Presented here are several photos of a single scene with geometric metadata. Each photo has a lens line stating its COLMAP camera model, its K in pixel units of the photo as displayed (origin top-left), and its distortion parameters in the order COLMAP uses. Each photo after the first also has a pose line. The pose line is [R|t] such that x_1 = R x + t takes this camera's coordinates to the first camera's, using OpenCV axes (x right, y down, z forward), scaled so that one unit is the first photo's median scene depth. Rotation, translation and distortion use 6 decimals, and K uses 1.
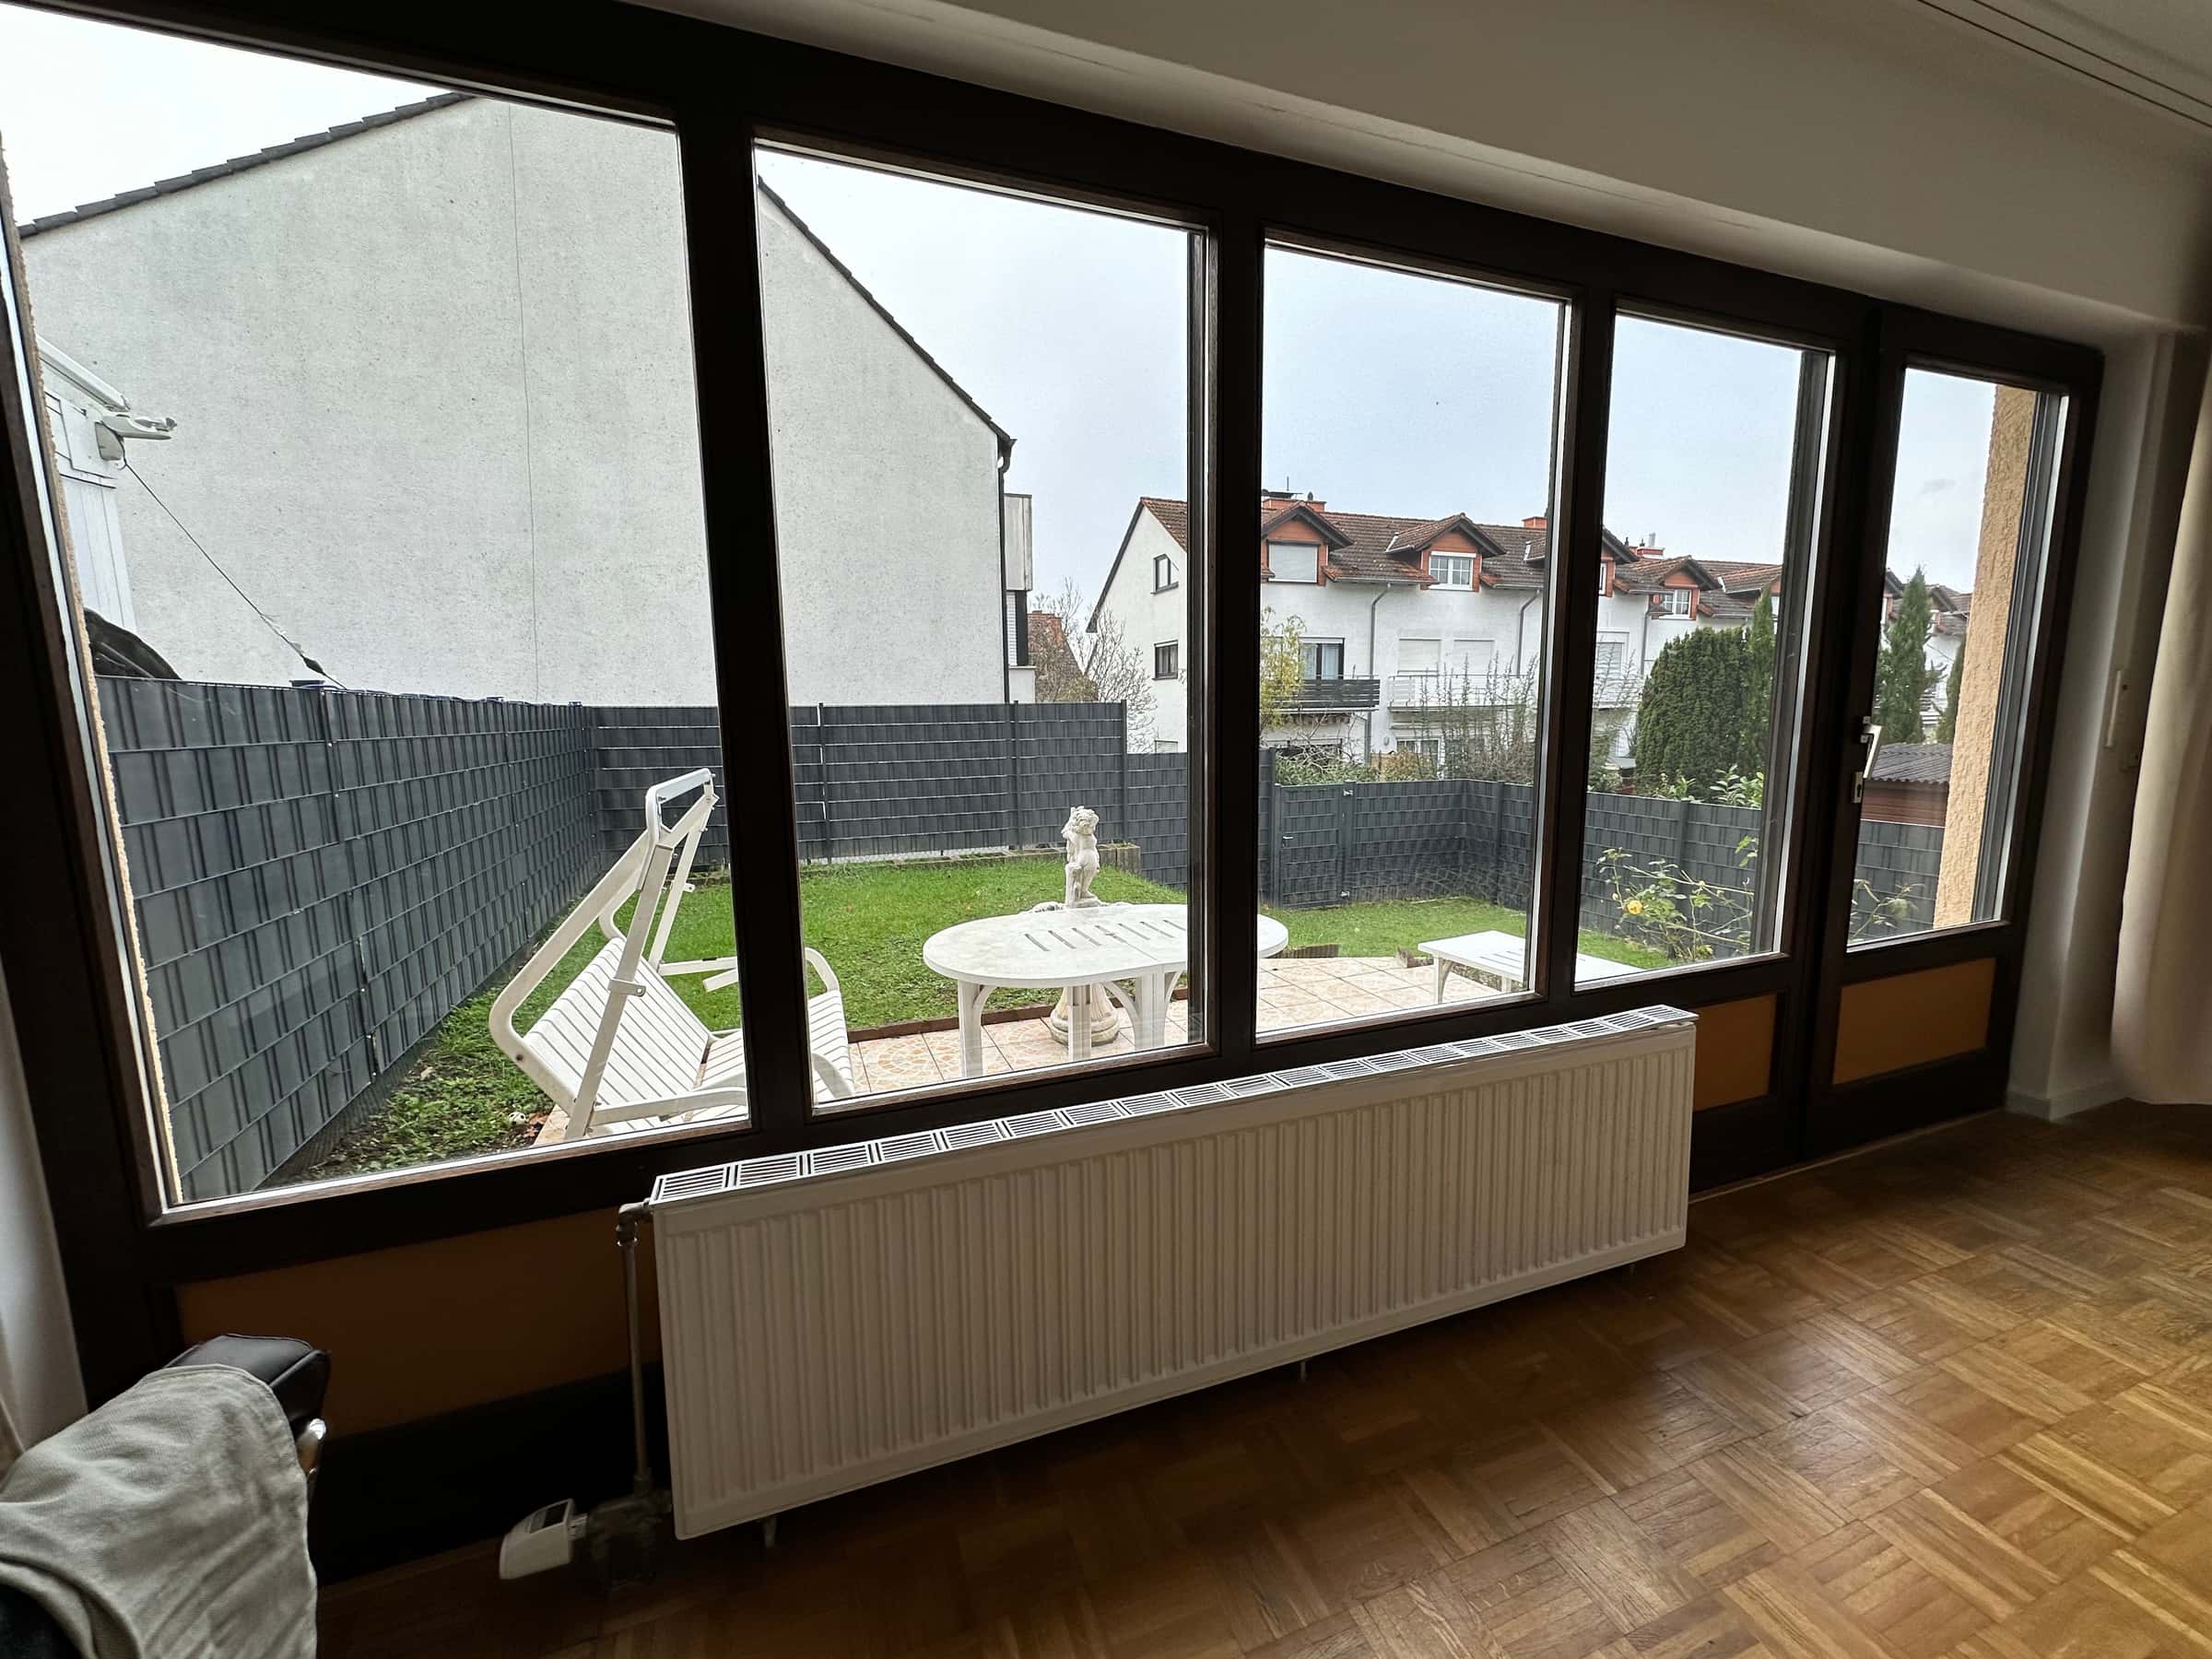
lens RADIAL K [[885.6, 0, 1107.4], [0, 885.6, 834.2], [0, 0, 1]] dist [-0.002175, -0.000486]
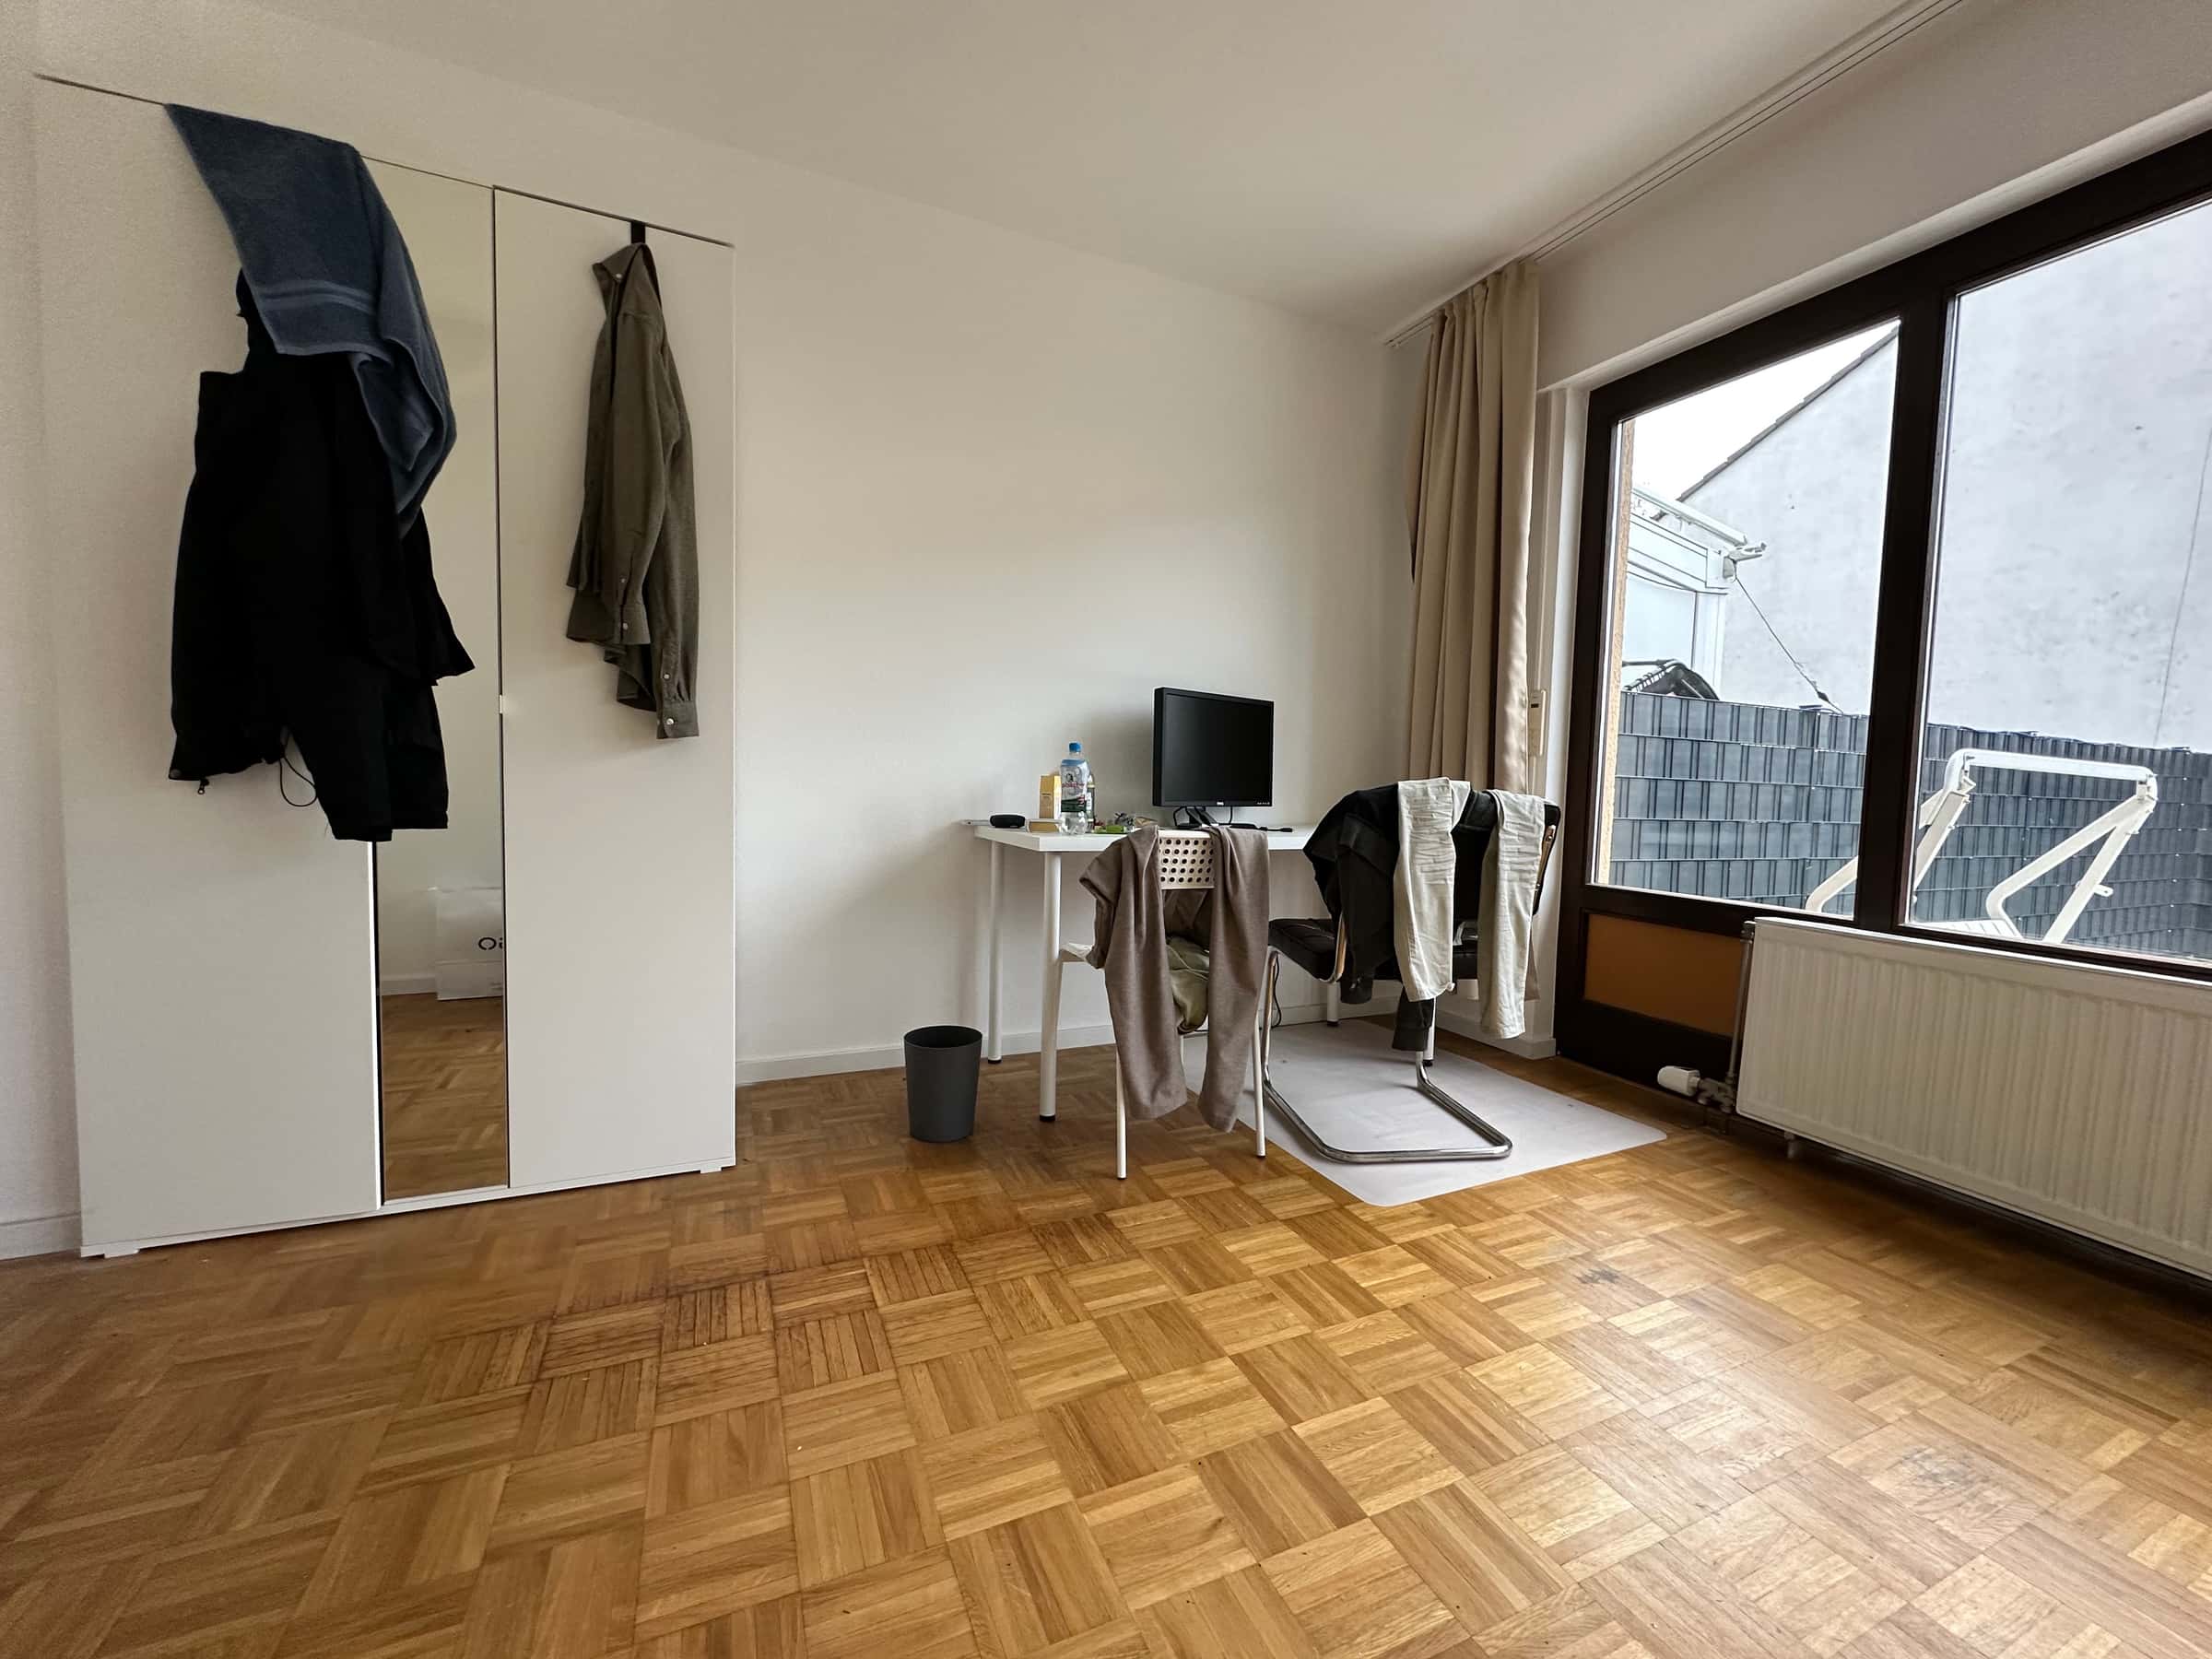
lens RADIAL K [[885.6, 0, 1107.4], [0, 885.6, 834.2], [0, 0, 1]] dist [-0.002175, -0.000486]
pose [[0.071560, 0.074614, -0.994642, 0.453381], [-0.164223, 0.984471, 0.062036, 0.131691], [0.983824, 0.158903, 0.082702, -0.194197]]
